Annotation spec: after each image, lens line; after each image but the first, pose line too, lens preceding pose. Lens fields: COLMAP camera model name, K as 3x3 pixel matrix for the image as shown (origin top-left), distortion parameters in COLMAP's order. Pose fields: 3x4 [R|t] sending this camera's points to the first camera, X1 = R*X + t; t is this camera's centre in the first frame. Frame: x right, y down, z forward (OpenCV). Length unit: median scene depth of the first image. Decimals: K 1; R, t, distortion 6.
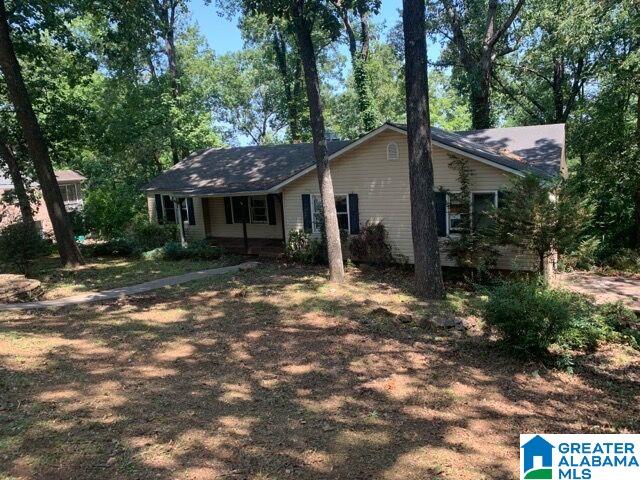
lens RADIAL K [[500.8, 0, 327.4], [0, 500.8, 237.5], [0, 0, 1]] dist [0.046551, -0.011513]
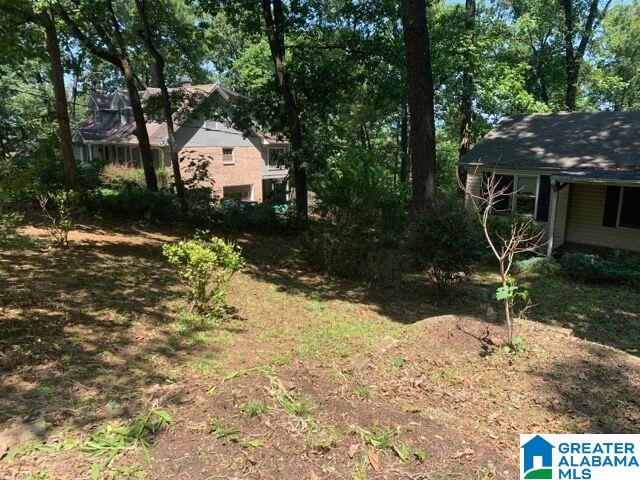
lens RADIAL K [[500.8, 0, 327.4], [0, 500.8, 237.5], [0, 0, 1]] dist [0.046551, -0.011513]
pose [[0.975475, 0.121354, -0.183632, -0.517935], [-0.112295, 0.991922, 0.058992, -0.012901], [0.189308, -0.036924, 0.981223, 0.320121]]
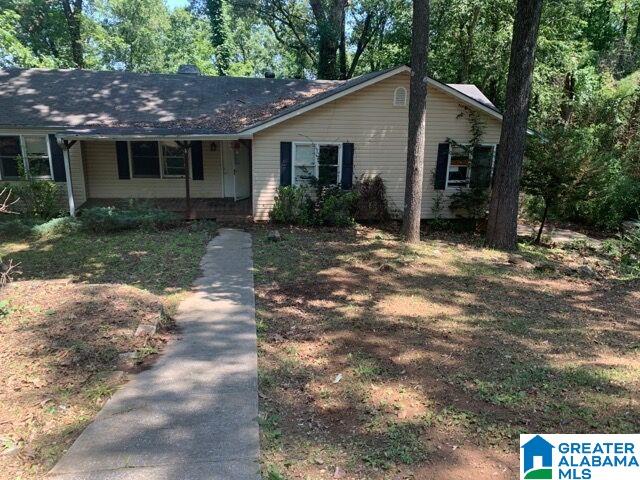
lens RADIAL K [[500.8, 0, 327.4], [0, 500.8, 237.5], [0, 0, 1]] dist [0.046551, -0.011513]
pose [[0.806750, -0.078758, 0.585621, -0.469253], [0.026124, 0.994862, 0.097807, -0.008894], [-0.590316, -0.063607, 0.804662, 0.282209]]
